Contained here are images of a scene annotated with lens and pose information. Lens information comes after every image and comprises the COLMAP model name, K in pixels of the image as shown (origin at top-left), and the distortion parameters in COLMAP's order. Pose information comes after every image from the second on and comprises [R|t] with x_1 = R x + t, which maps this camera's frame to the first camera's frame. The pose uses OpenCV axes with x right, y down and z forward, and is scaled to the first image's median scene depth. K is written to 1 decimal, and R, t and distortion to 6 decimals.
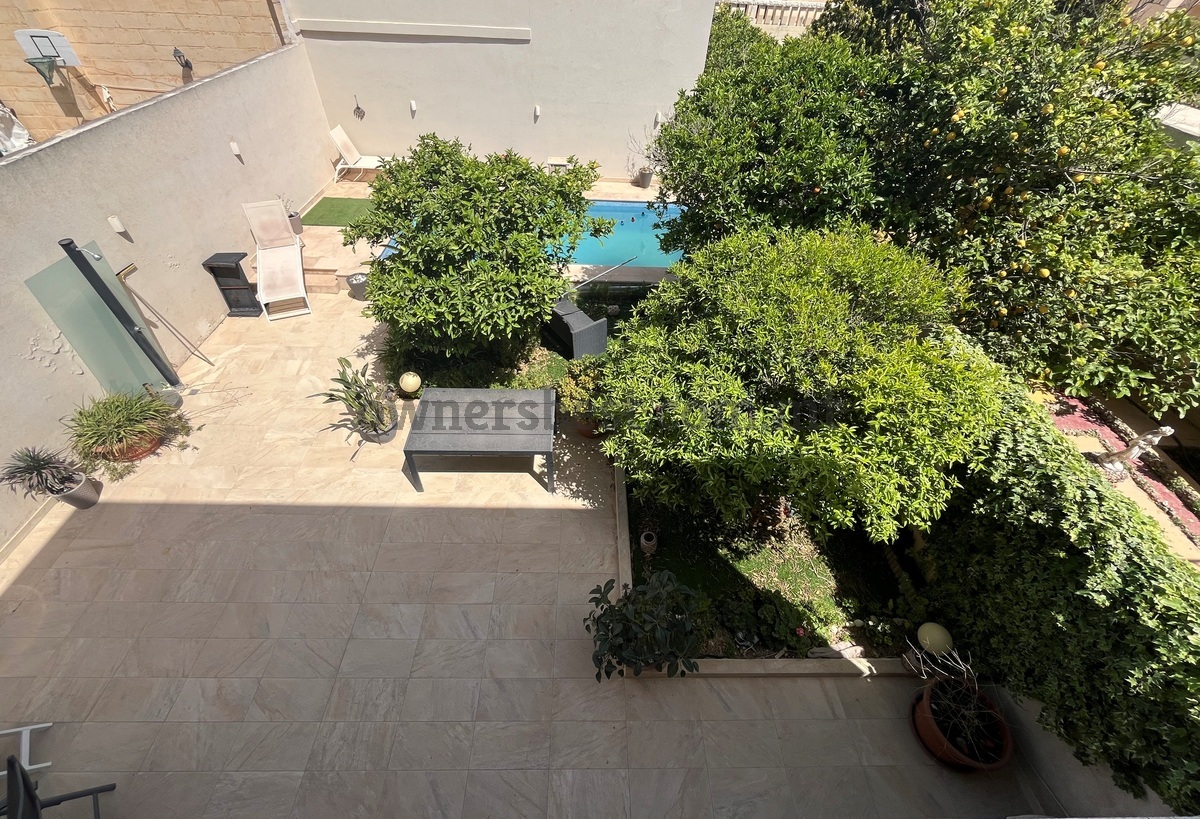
lens RADIAL K [[490.9, 0, 596.9], [0, 490.9, 364.6], [0, 0, 1]] dist [0.000738, 0.000313]
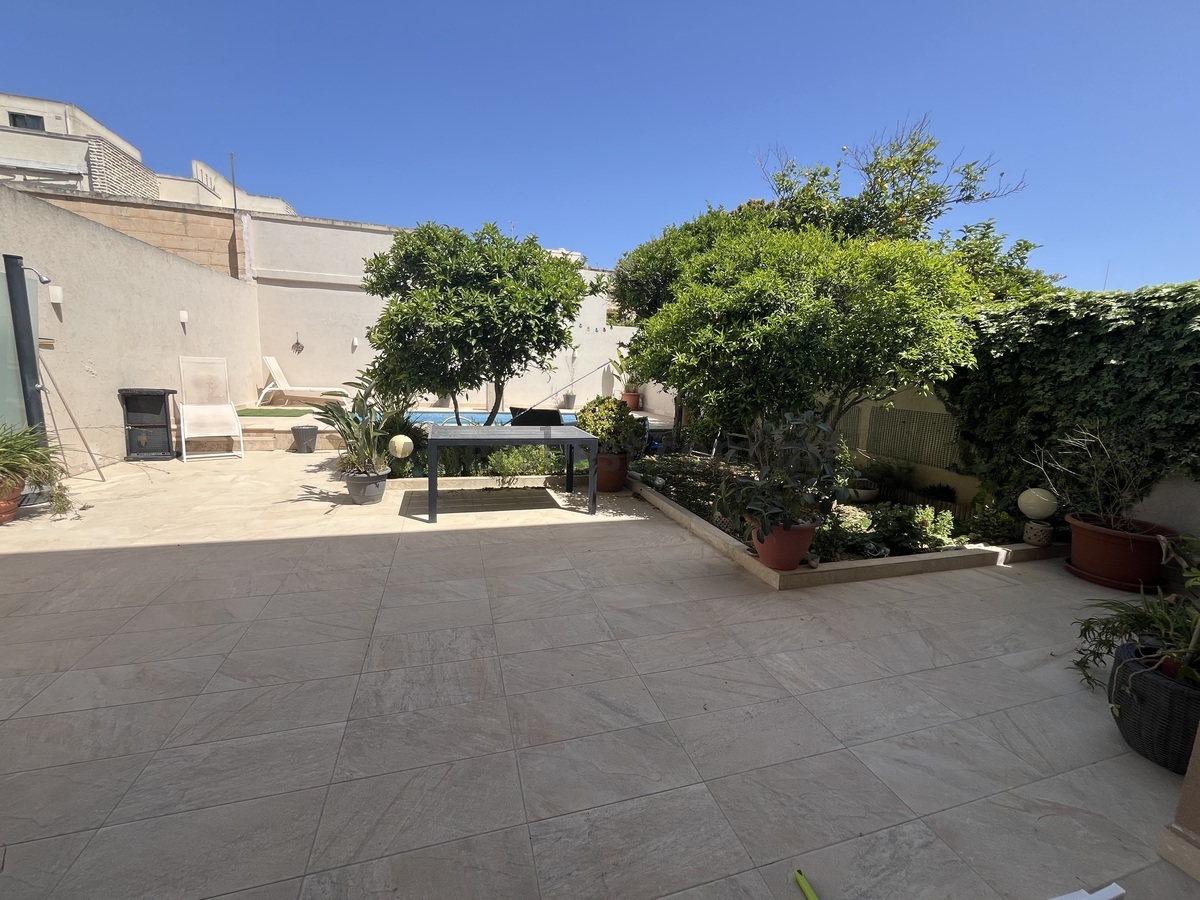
lens RADIAL K [[487.6, 0, 598.1], [0, 487.6, 448.0], [0, 0, 1]] dist [0.000455, -0.000174]
pose [[0.960187, -0.049035, 0.275020, -0.384721], [0.187644, 0.842530, -0.504909, 0.735025], [-0.206954, 0.536413, 0.818187, 0.302966]]
